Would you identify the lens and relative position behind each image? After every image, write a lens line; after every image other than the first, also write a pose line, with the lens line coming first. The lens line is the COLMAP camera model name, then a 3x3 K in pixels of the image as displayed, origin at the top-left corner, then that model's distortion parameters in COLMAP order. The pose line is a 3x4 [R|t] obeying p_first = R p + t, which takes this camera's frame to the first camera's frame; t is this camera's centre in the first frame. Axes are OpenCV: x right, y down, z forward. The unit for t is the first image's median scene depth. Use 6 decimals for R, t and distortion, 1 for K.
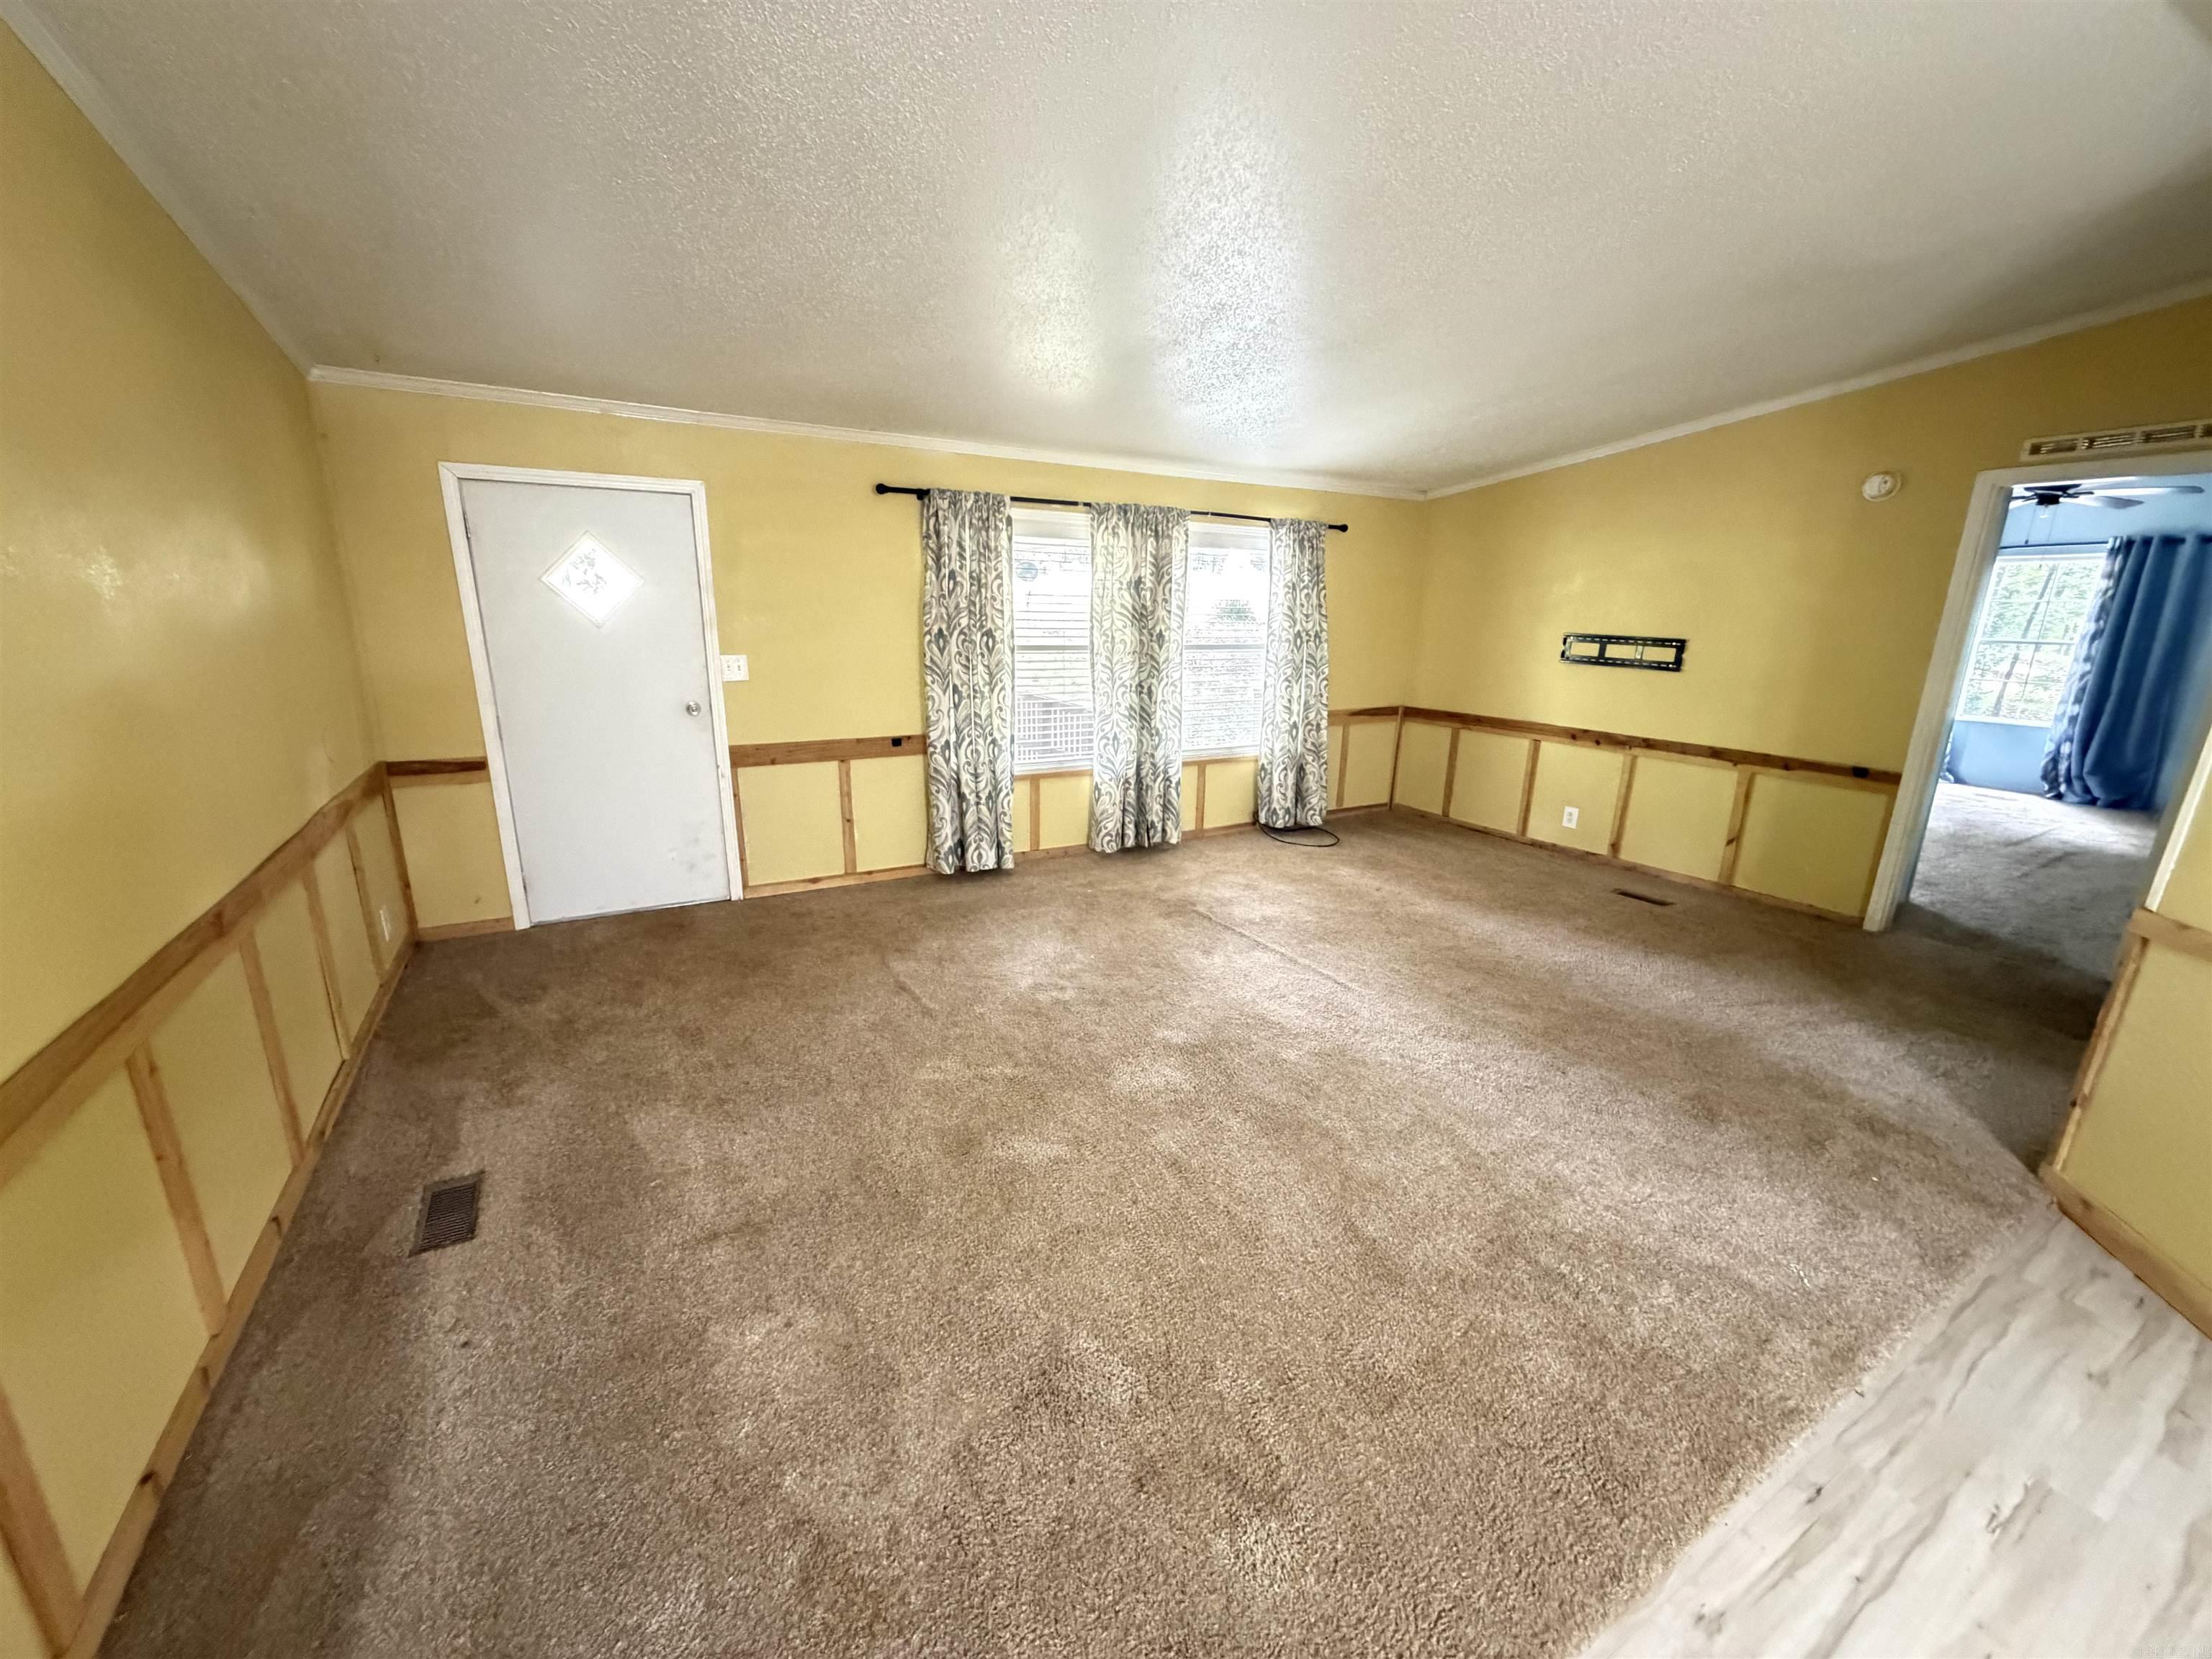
lens RADIAL K [[891.8, 0, 1106.0], [0, 891.8, 829.5], [0, 0, 1]] dist [-0.001107, -0.000066]
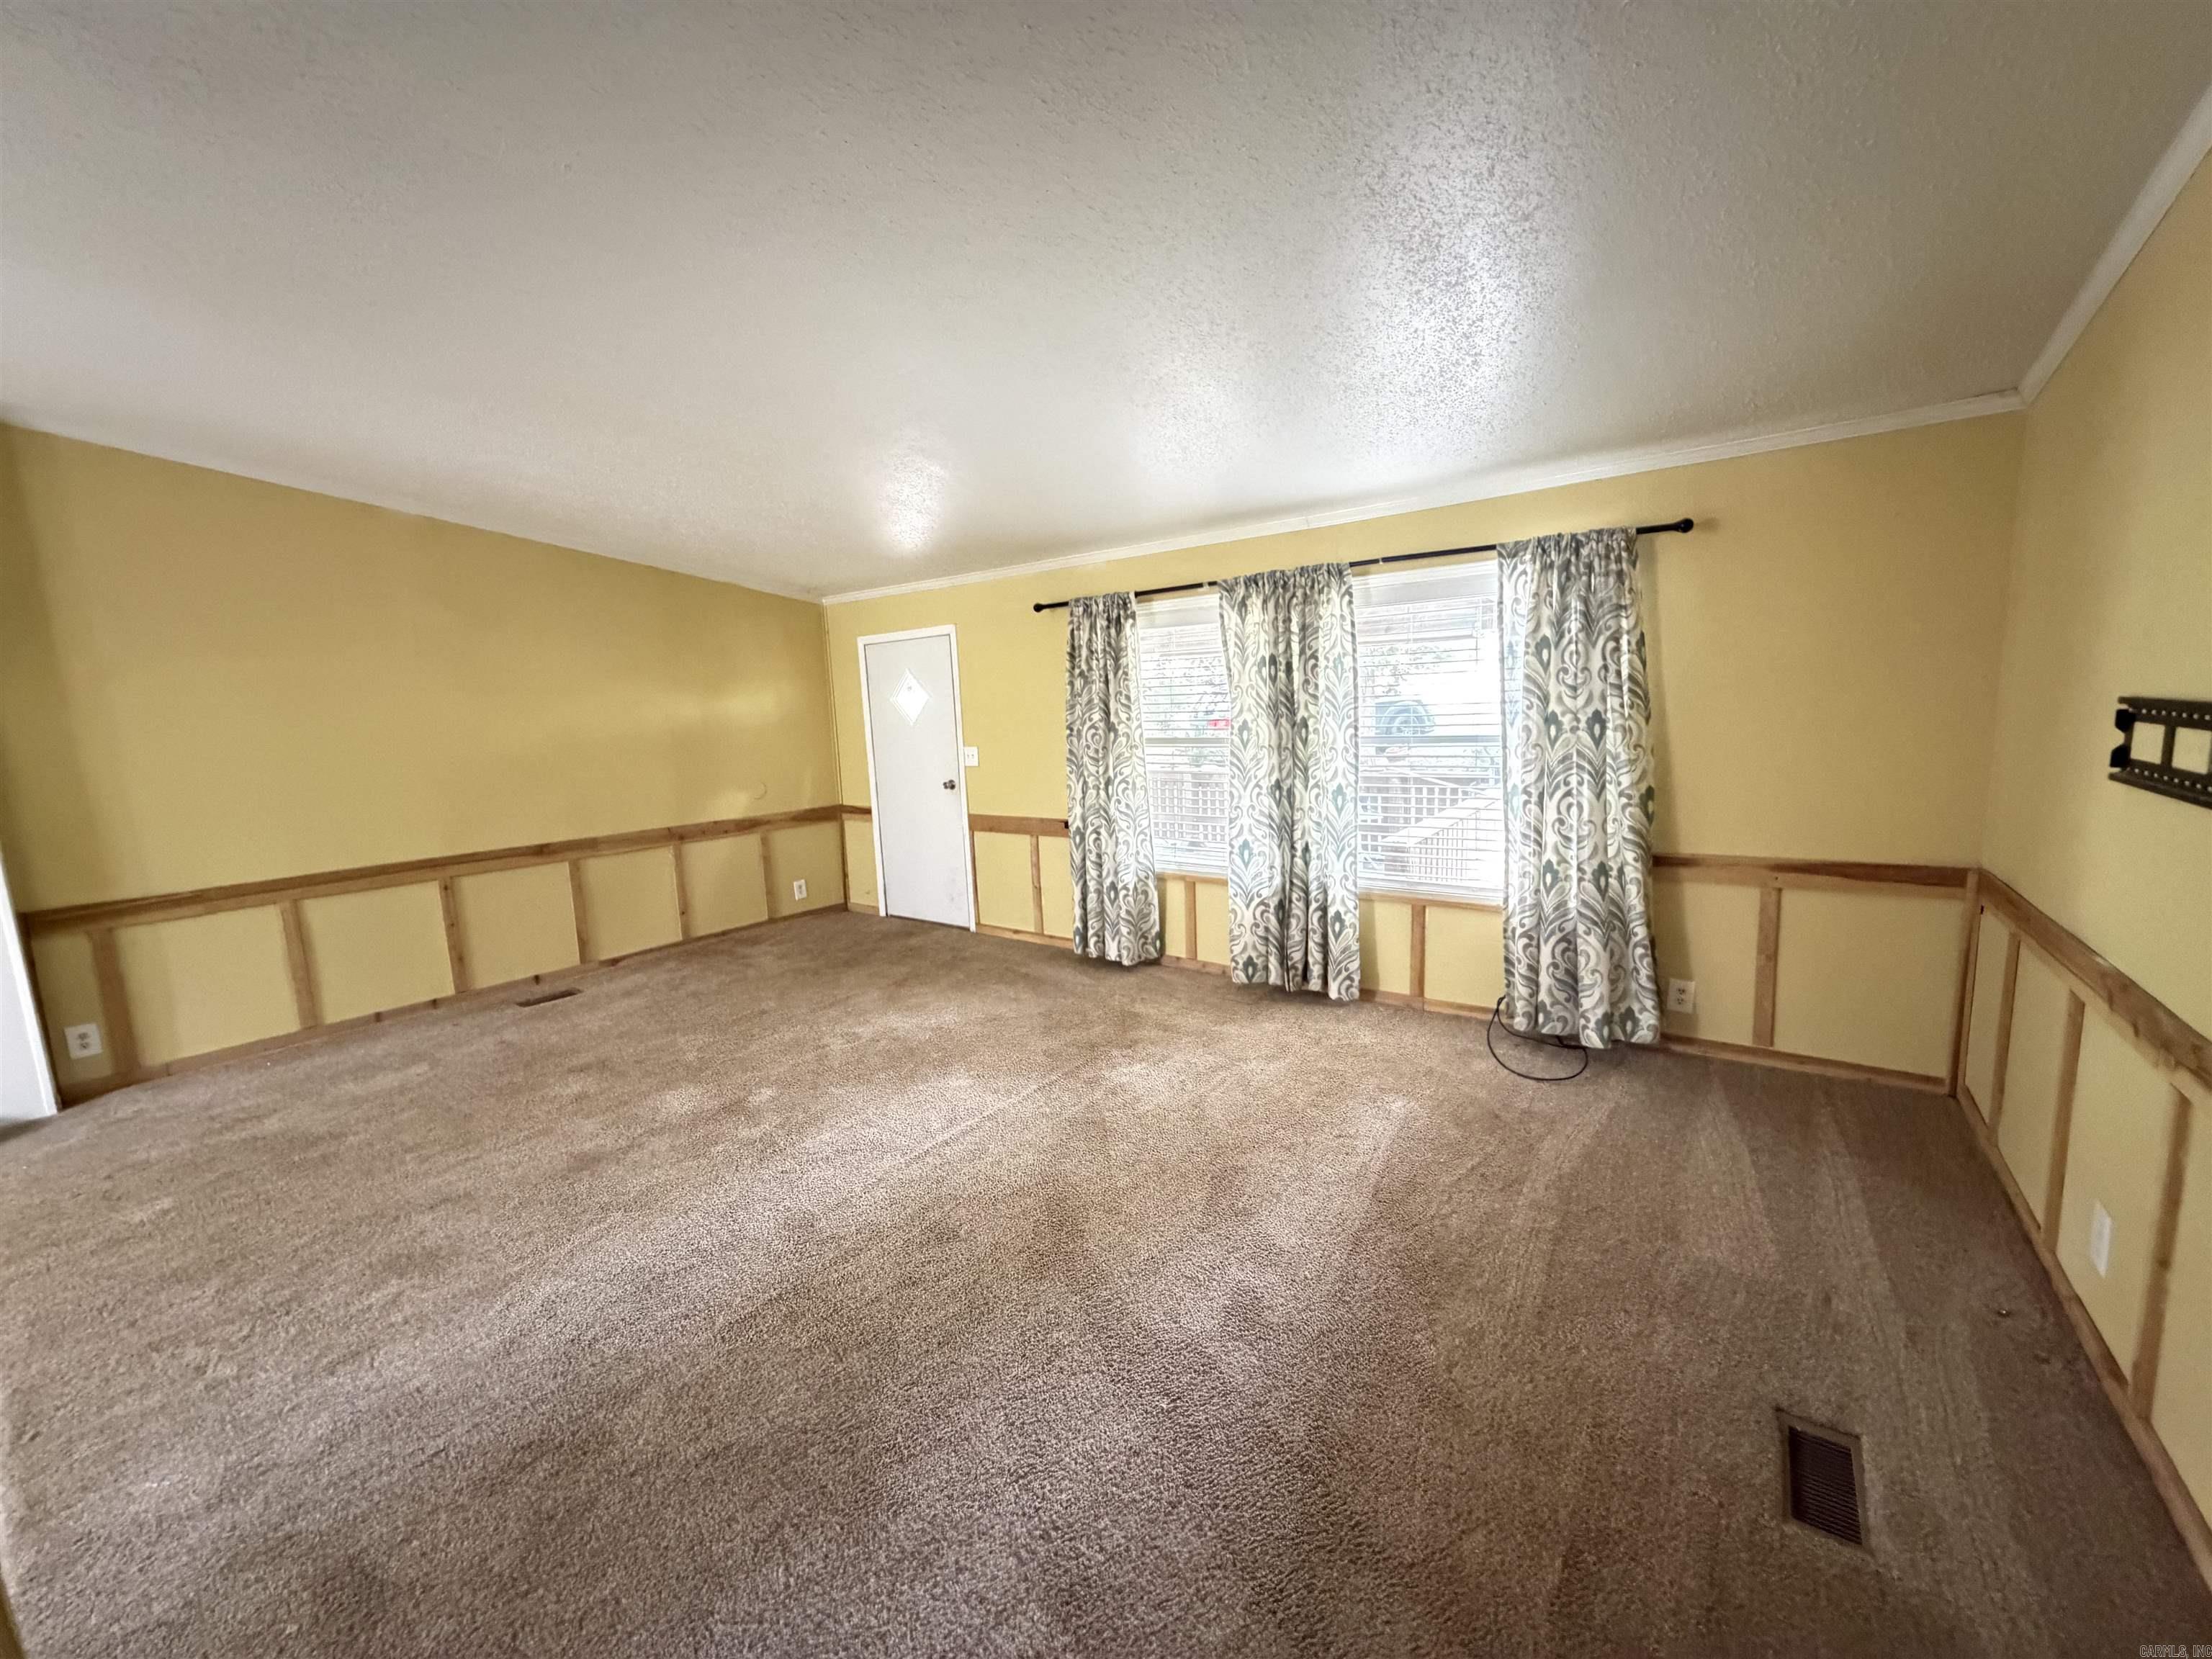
lens RADIAL K [[891.8, 0, 1106.0], [0, 891.8, 829.5], [0, 0, 1]] dist [-0.001107, -0.000066]
pose [[0.386435, 0.089891, -0.917926, 0.809384], [-0.183636, 0.982812, 0.018937, -0.122791], [0.903850, 0.161247, 0.396300, 0.606109]]
